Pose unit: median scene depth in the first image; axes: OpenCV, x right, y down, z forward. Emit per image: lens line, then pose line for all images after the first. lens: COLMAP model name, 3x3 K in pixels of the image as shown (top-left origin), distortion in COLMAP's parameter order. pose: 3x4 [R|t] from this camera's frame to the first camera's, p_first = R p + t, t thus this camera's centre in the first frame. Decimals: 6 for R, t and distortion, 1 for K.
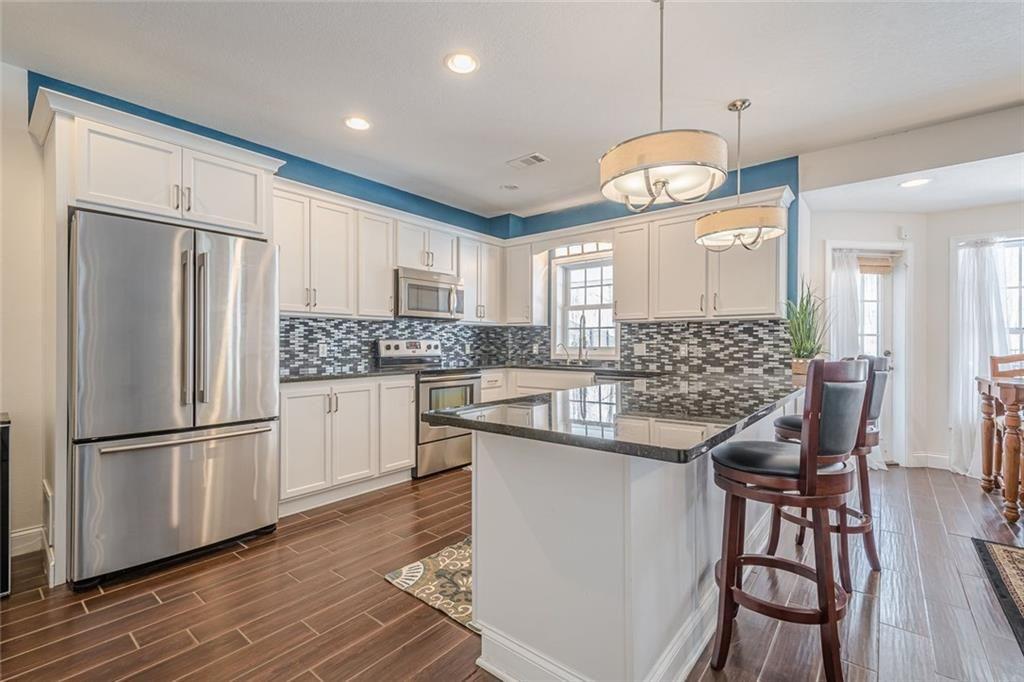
lens RADIAL K [[452.9, 0, 506.6], [0, 452.9, 341.4], [0, 0, 1]] dist [0.000746, -0.000611]
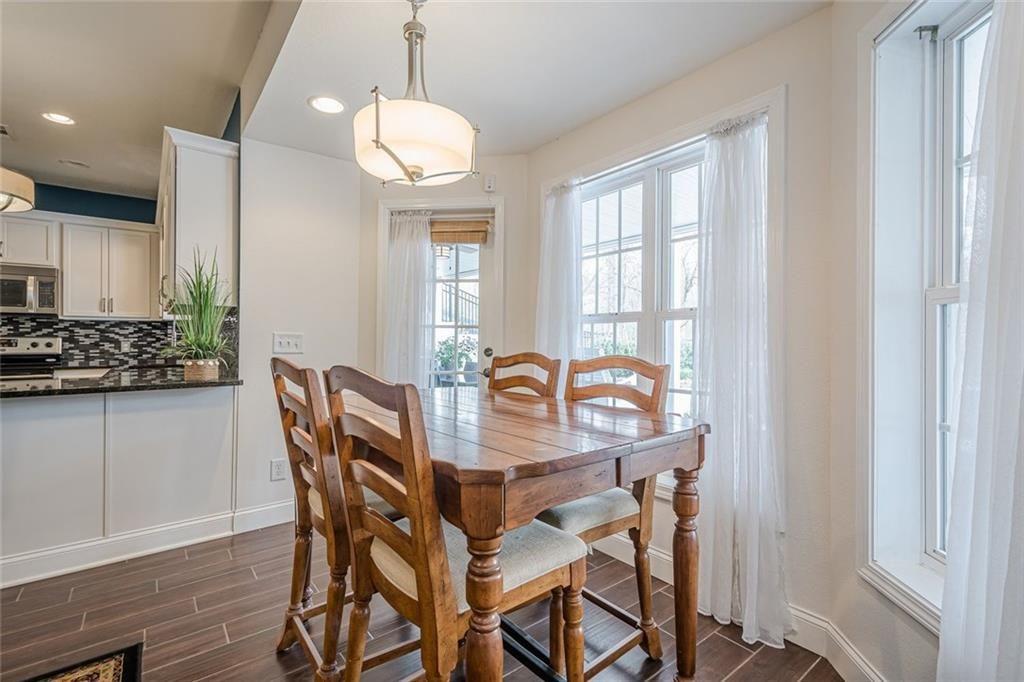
lens RADIAL K [[452.9, 0, 515.3], [0, 452.9, 343.5], [0, 0, 1]] dist [0.000746, -0.000611]
pose [[0.982660, -0.004314, -0.185366, 0.897172], [0.007158, 0.999867, 0.014679, 0.002681], [0.185277, -0.015752, 0.982560, 0.256354]]
